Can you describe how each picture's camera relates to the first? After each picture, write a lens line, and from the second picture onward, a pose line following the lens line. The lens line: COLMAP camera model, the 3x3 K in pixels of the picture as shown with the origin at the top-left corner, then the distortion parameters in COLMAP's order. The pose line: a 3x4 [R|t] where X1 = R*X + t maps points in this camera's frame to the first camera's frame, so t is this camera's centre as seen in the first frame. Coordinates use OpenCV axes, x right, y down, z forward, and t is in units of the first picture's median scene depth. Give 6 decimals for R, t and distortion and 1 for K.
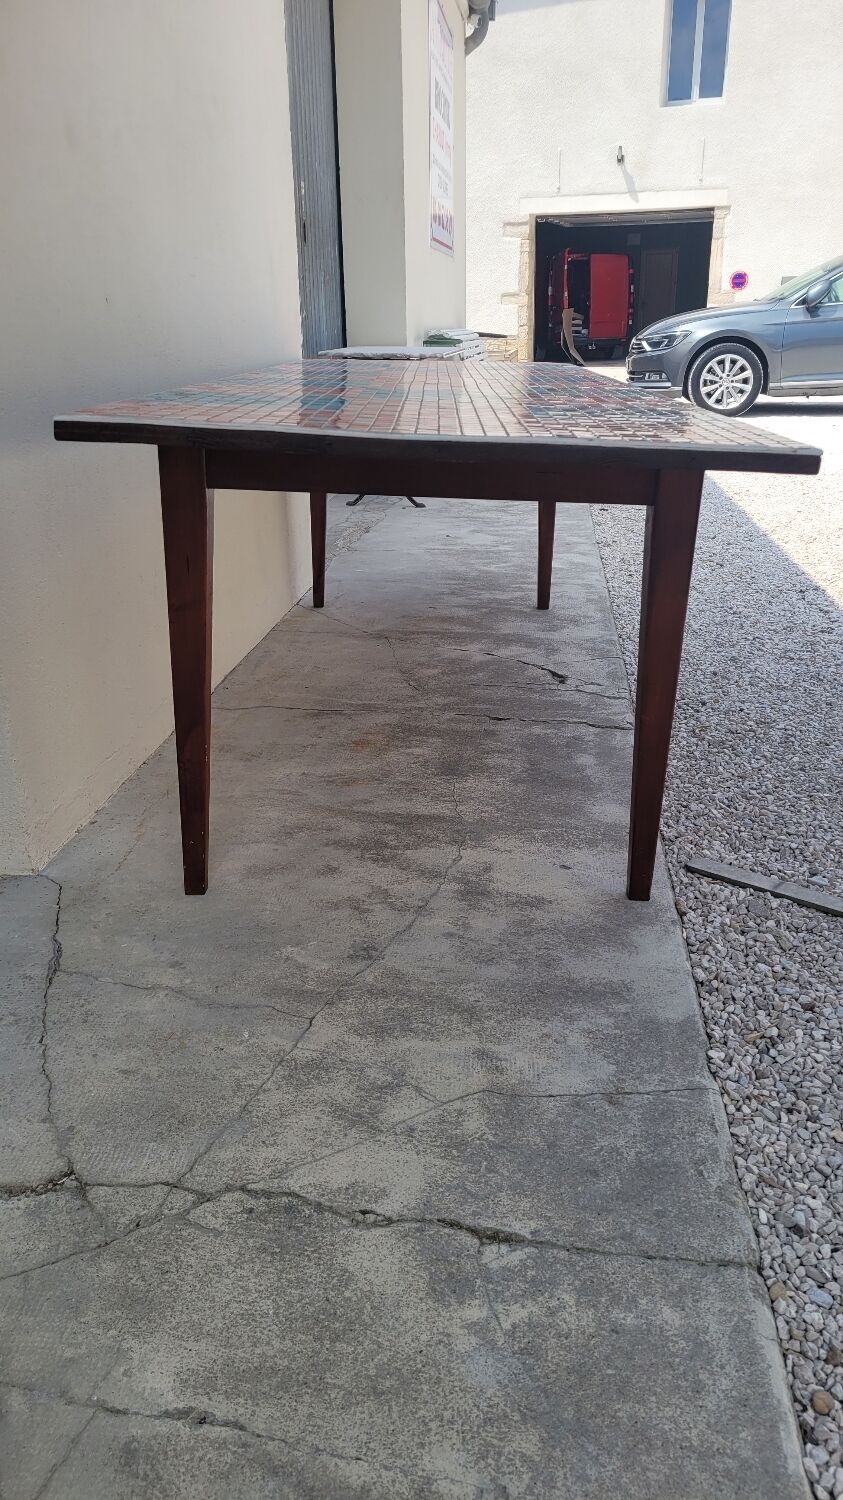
lens RADIAL K [[1121.4, 0, 425.3], [0, 1121.4, 778.1], [0, 0, 1]] dist [0.044374, -0.018858]
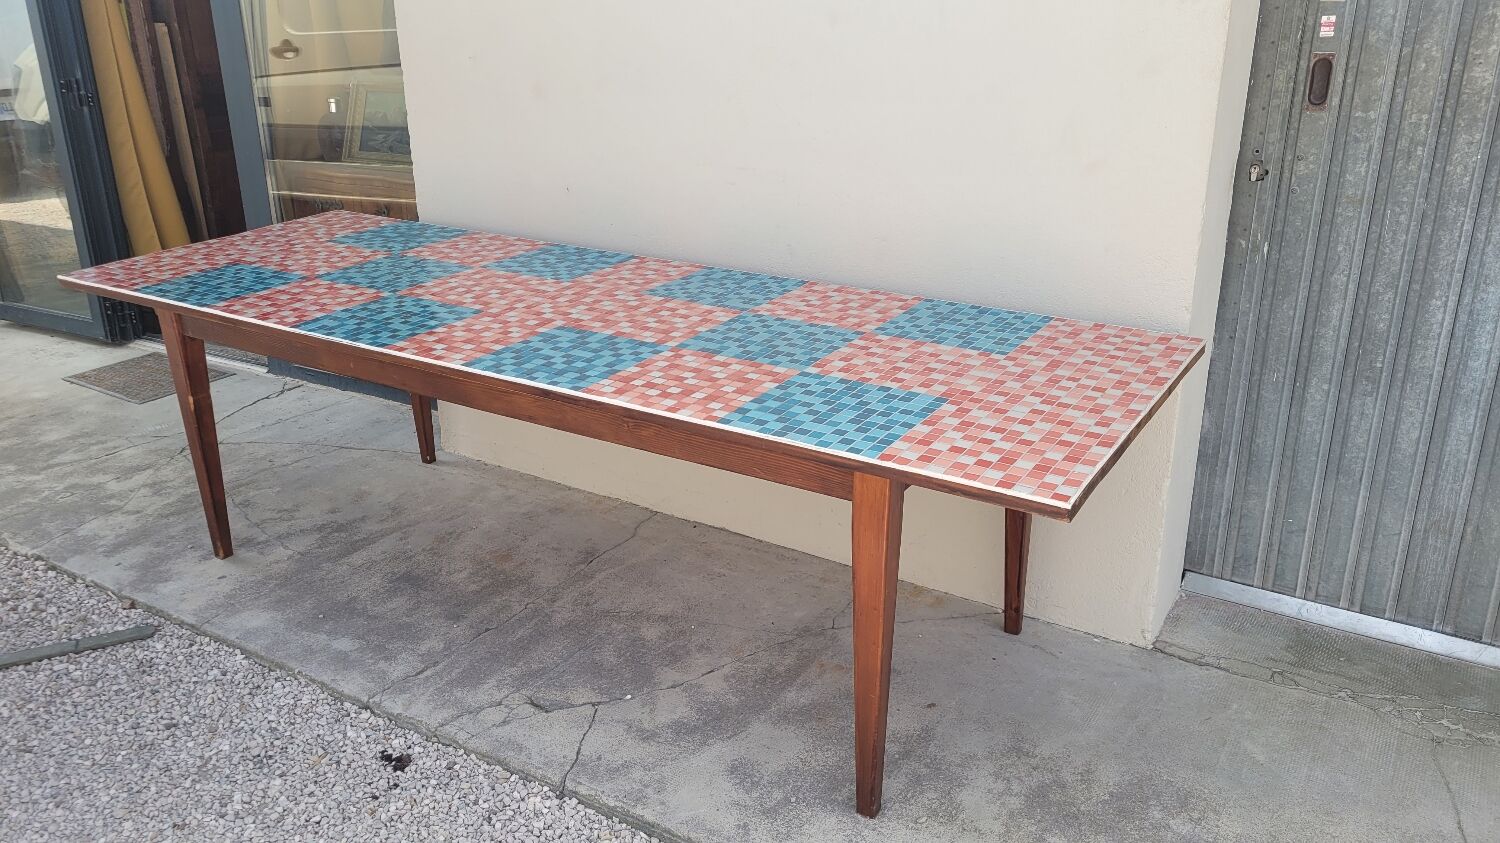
lens RADIAL K [[1121.4, 0, 733.2], [0, 1121.4, 406.6], [0, 0, 1]] dist [0.044374, -0.018858]
pose [[-0.447715, 0.313575, -0.837390, 0.809952], [-0.326293, 0.814622, 0.479503, -0.840884], [0.832517, 0.487915, -0.262402, 1.485281]]
